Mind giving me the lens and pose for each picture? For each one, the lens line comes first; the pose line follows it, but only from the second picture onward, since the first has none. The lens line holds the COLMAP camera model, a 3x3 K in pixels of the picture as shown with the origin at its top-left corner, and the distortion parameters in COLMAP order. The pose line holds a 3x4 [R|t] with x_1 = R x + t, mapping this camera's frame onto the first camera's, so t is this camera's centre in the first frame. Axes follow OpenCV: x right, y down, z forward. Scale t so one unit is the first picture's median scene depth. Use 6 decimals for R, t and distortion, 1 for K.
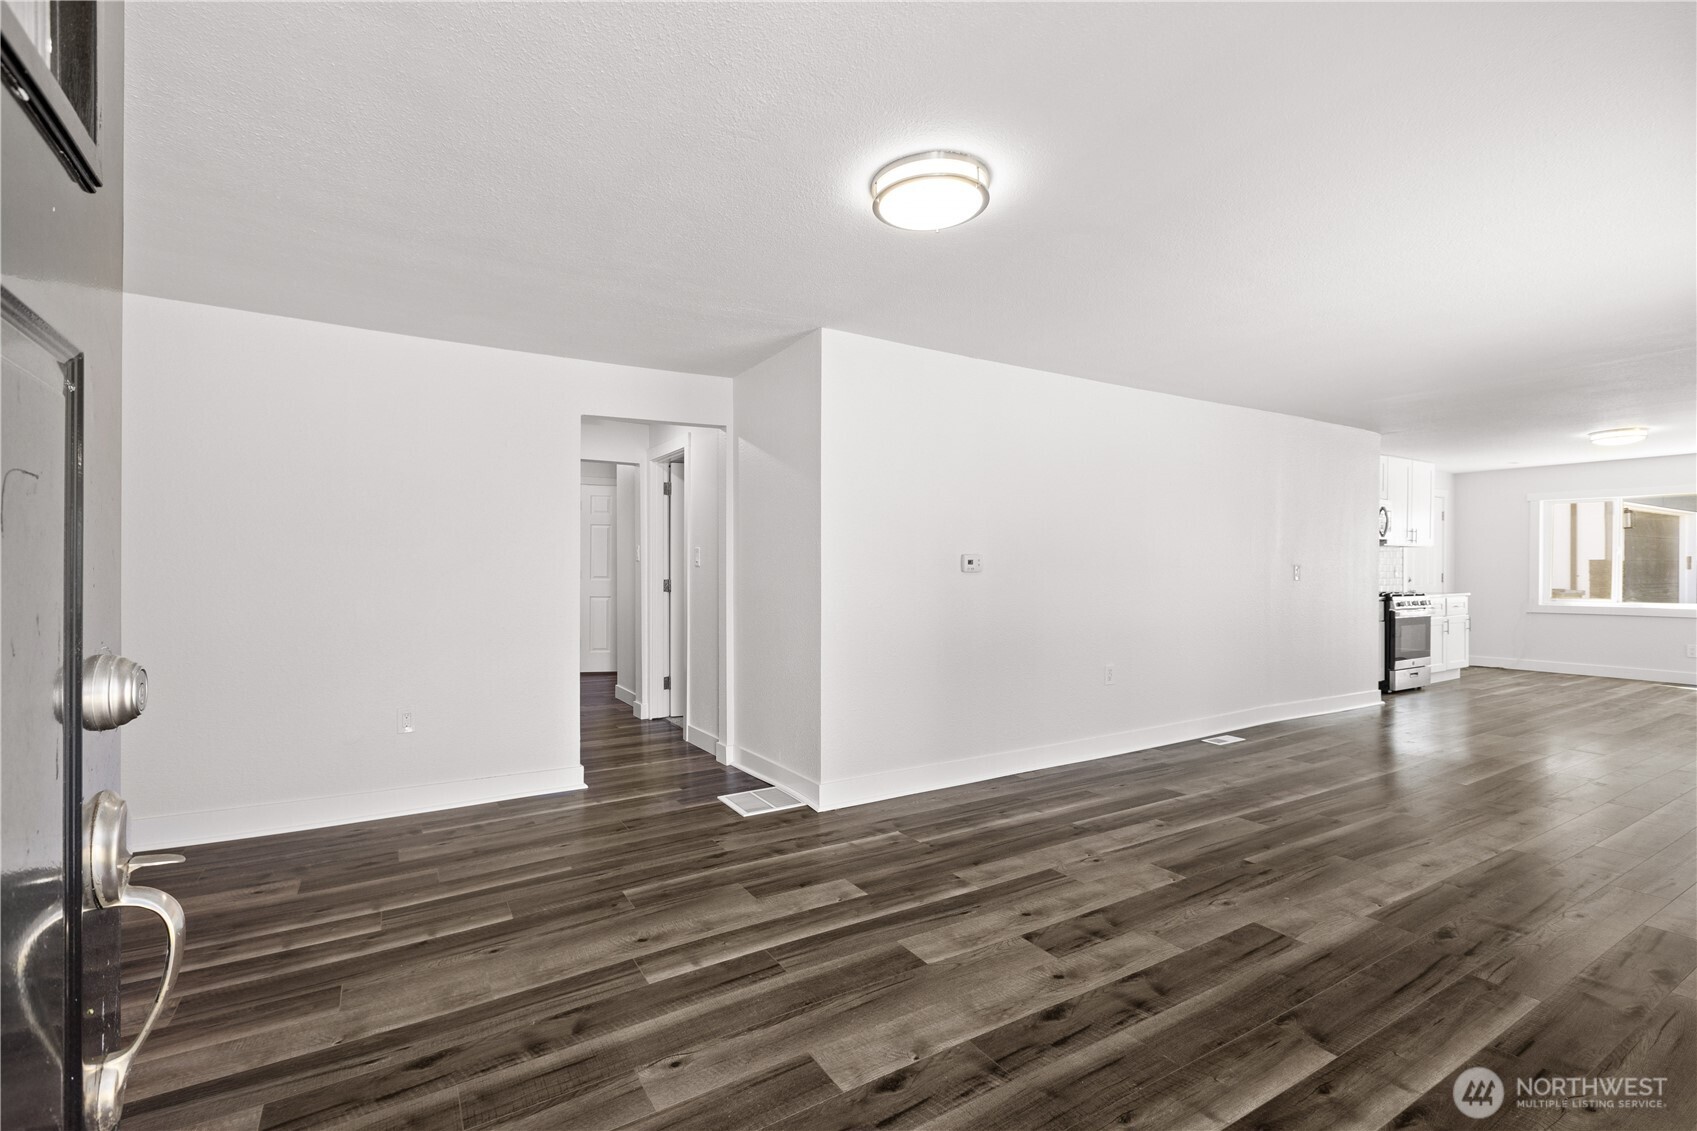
lens RADIAL K [[758.5, 0, 844.6], [0, 758.5, 571.8], [0, 0, 1]] dist [0.000810, 0.000101]
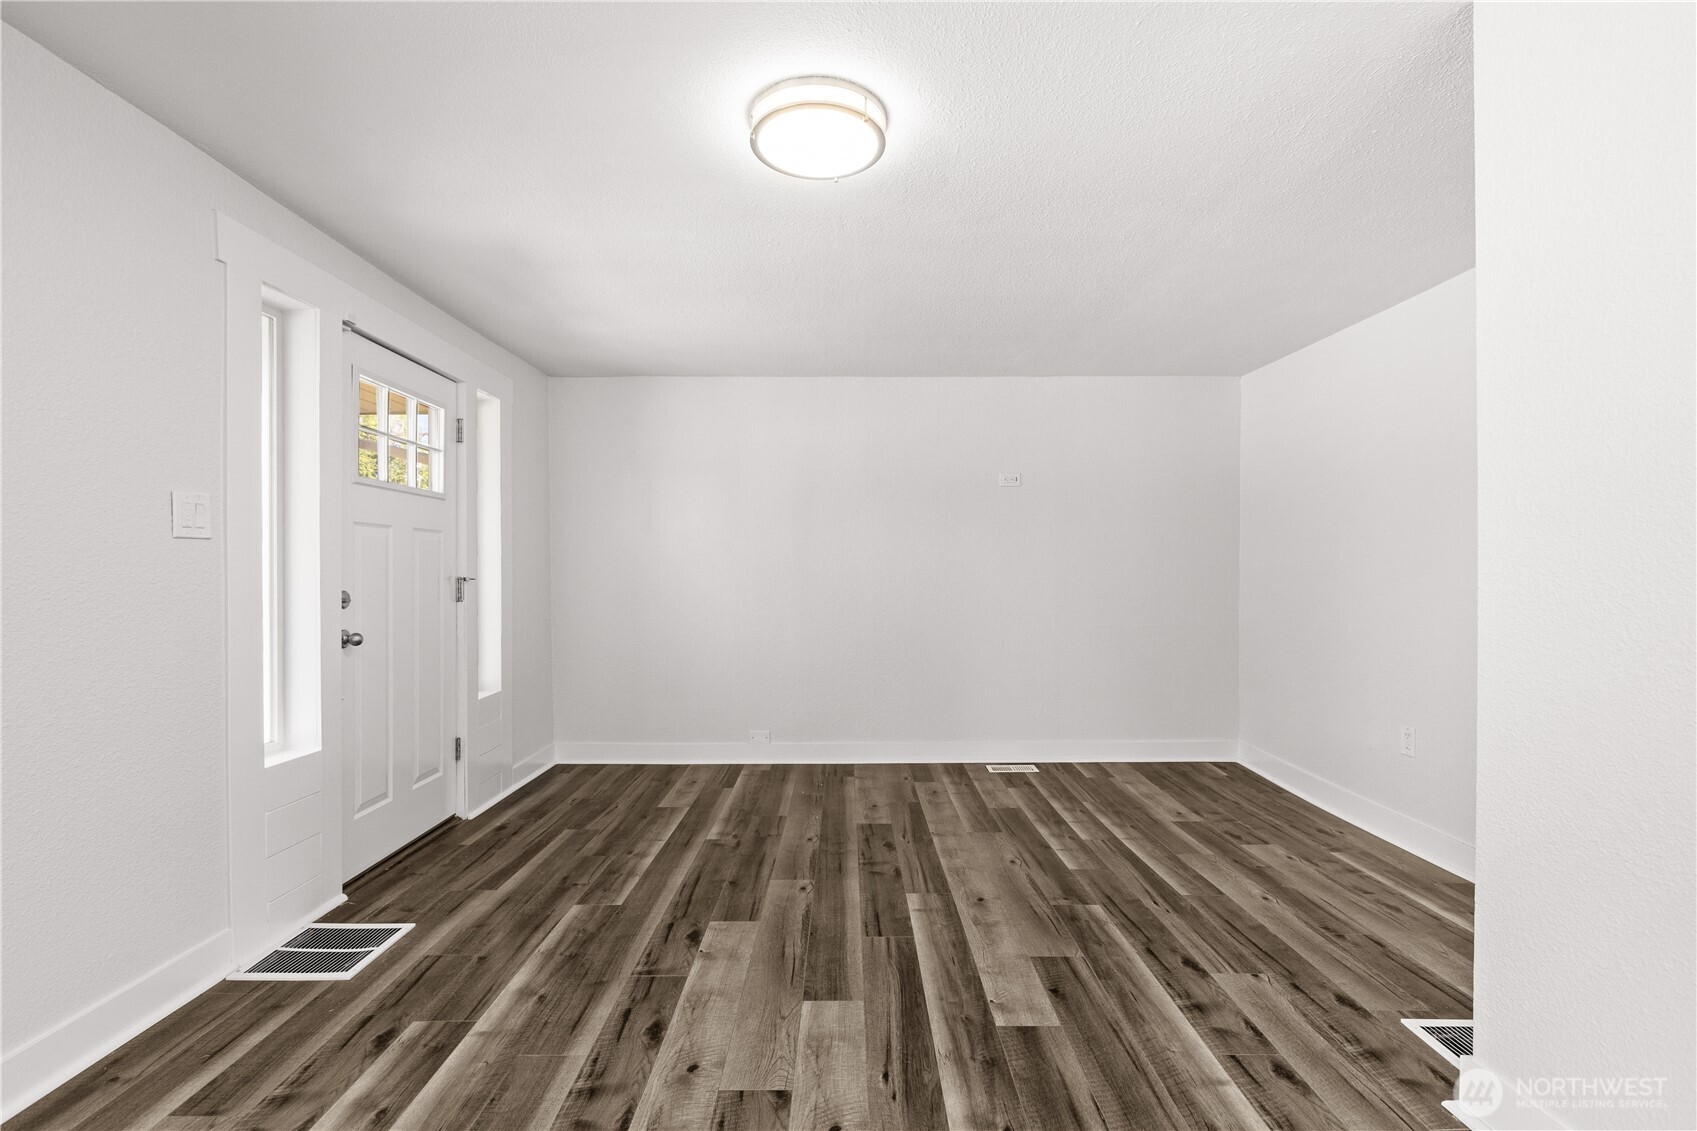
lens RADIAL K [[785.6, 0, 838.8], [0, 785.6, 571.1], [0, 0, 1]] dist [0.000341, -0.000276]
pose [[-0.524408, -0.000731, -0.851467, 0.846916], [0.003158, 0.999991, -0.002803, 0.001598], [0.851462, -0.004159, -0.524401, 1.454019]]
